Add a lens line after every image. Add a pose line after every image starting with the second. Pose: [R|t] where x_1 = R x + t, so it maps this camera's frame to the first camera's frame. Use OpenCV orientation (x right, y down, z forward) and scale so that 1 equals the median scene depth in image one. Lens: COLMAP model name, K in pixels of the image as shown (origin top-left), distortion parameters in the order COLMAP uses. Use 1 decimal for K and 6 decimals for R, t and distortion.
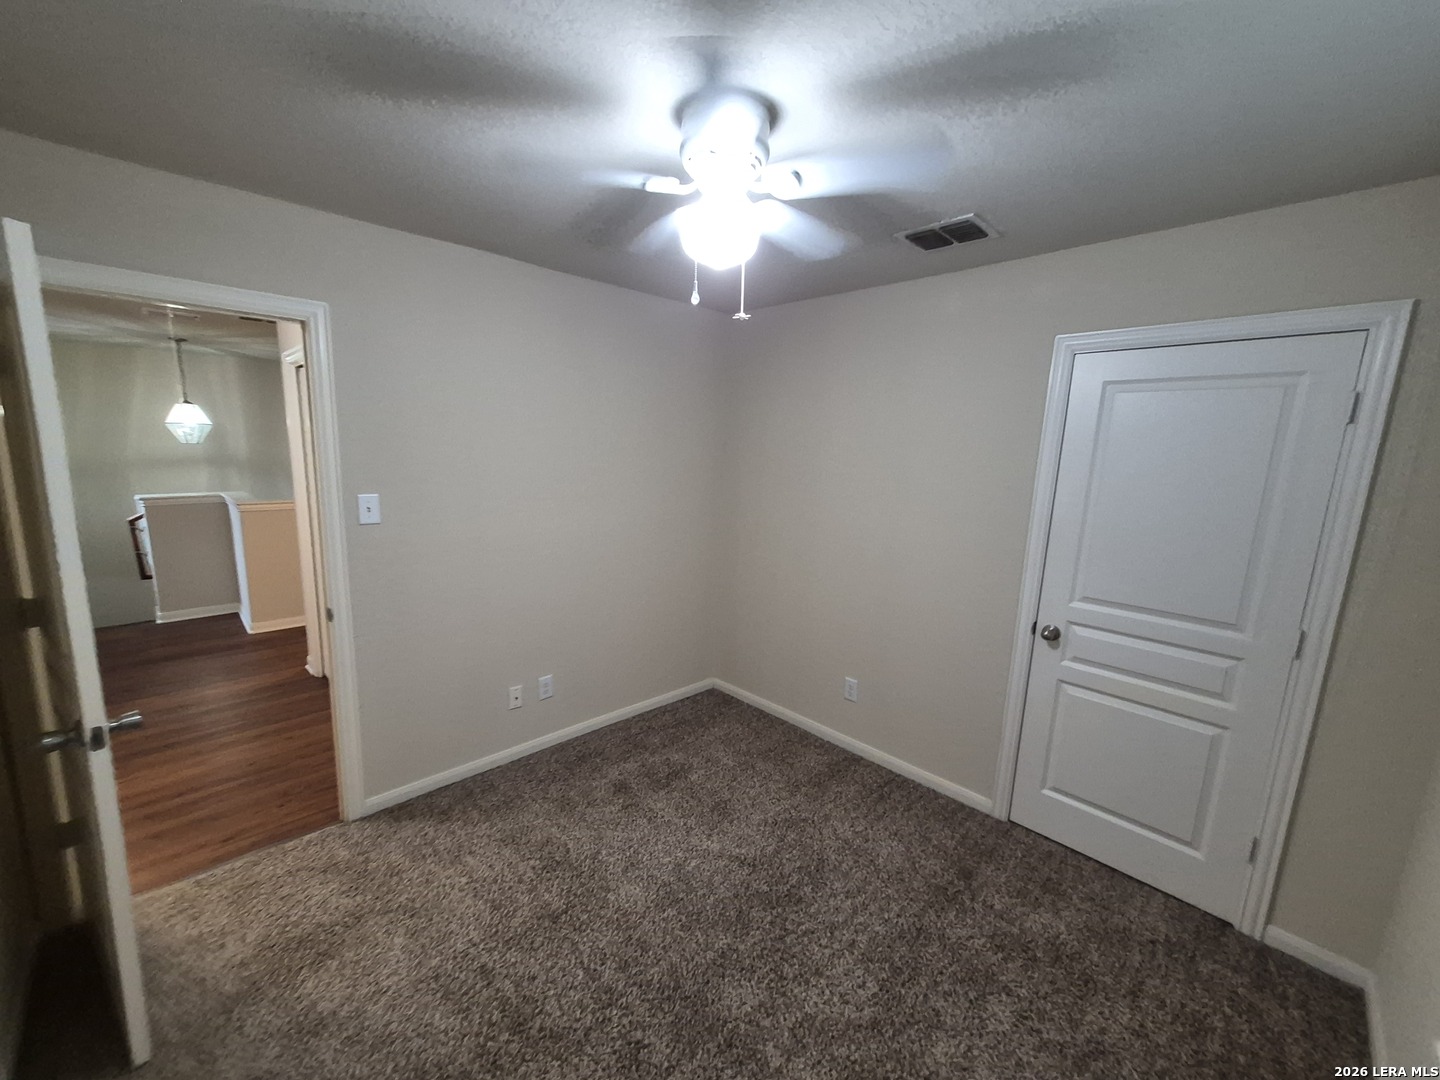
lens RADIAL K [[567.1, 0, 710.6], [0, 567.1, 545.4], [0, 0, 1]] dist [0.009594, -0.000149]
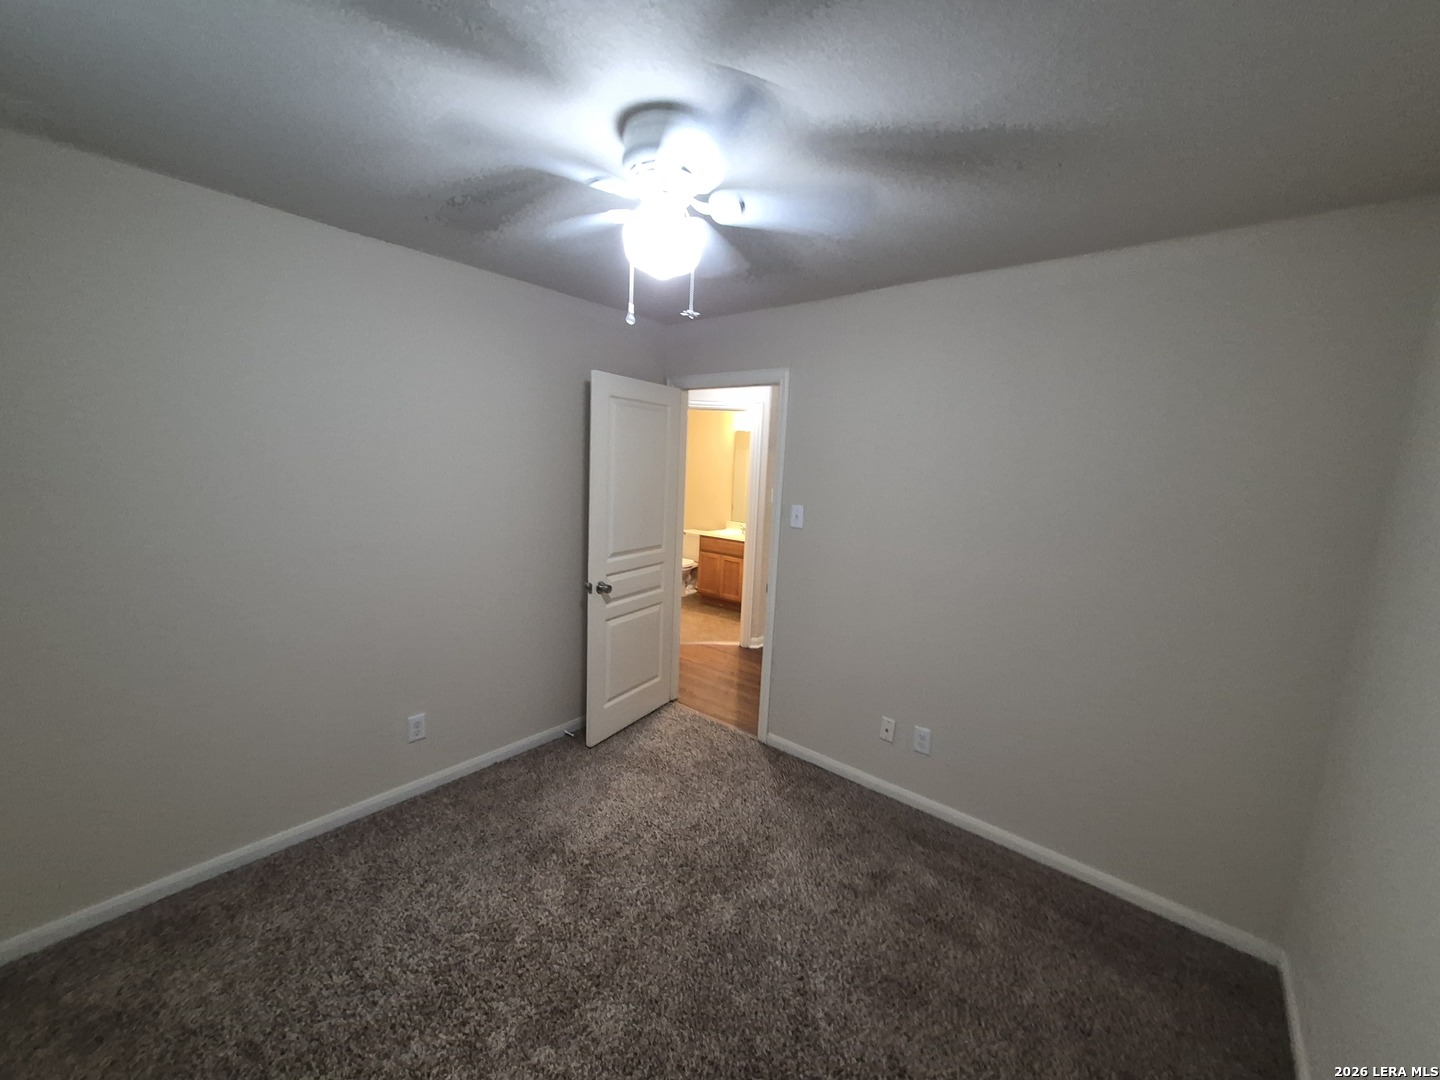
lens RADIAL K [[567.1, 0, 710.6], [0, 567.1, 545.4], [0, 0, 1]] dist [0.009594, -0.000149]
pose [[0.100856, 0.121258, -0.987484, 0.659945], [-0.206673, 0.973447, 0.098426, -0.085266], [0.973198, 0.194160, 0.123239, 0.642595]]
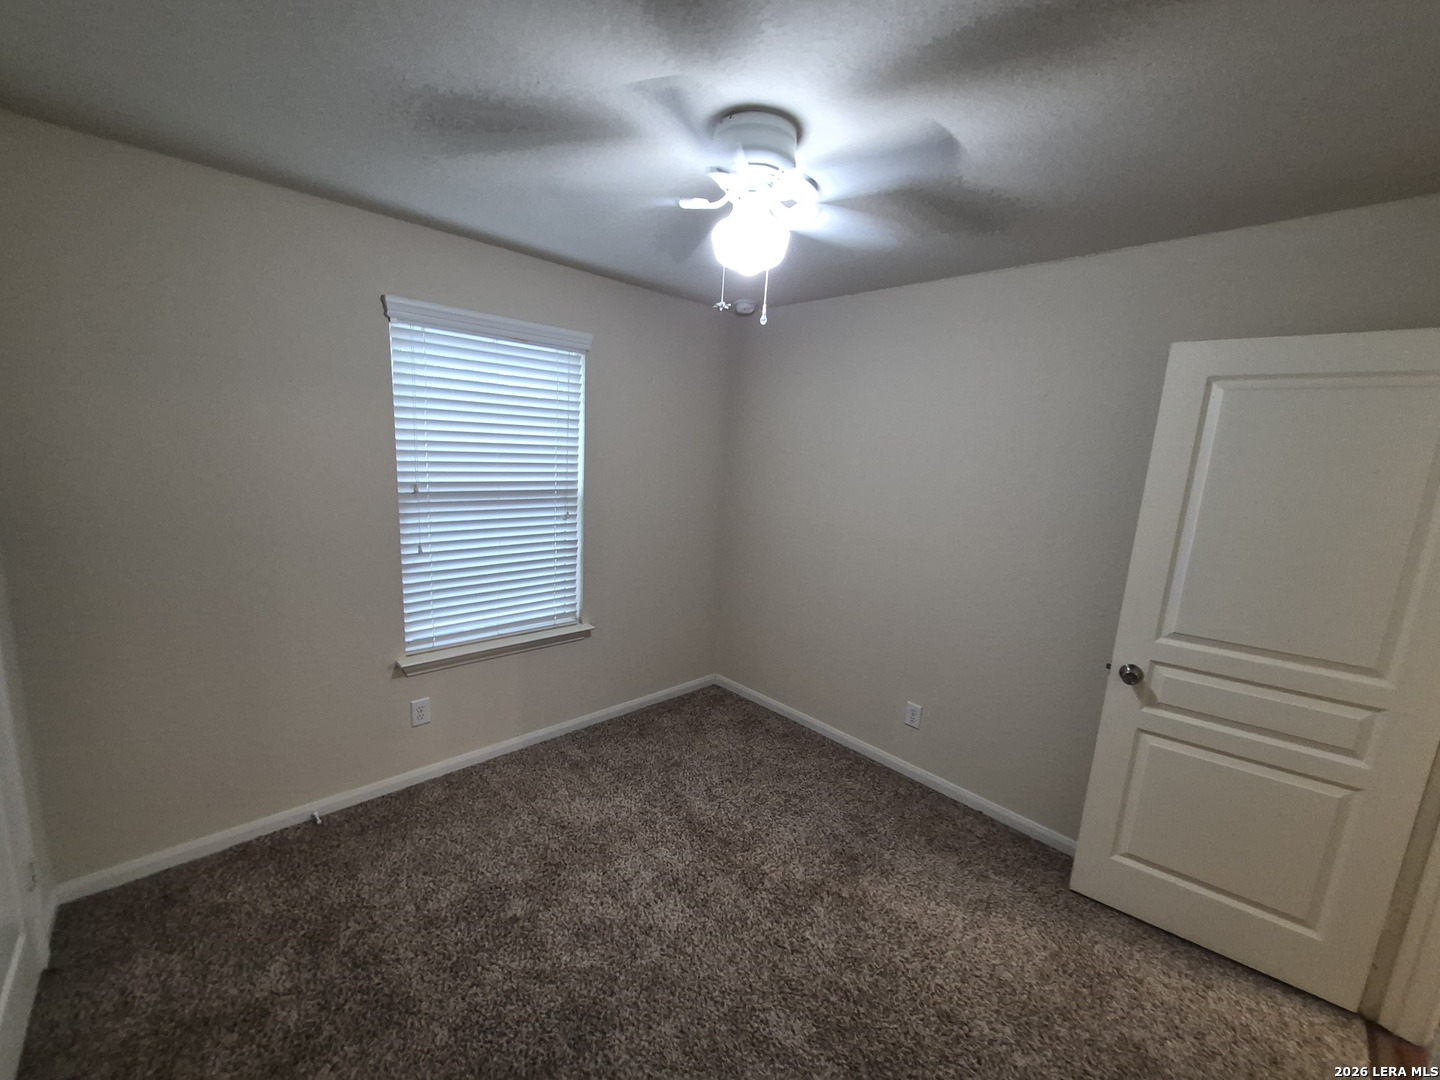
lens RADIAL K [[567.1, 0, 710.6], [0, 567.1, 545.4], [0, 0, 1]] dist [0.009594, -0.000149]
pose [[-0.995980, -0.086625, -0.022805, 0.034909], [-0.089187, 0.935258, 0.342547, -0.228440], [-0.008345, 0.343204, -0.939224, 1.314249]]
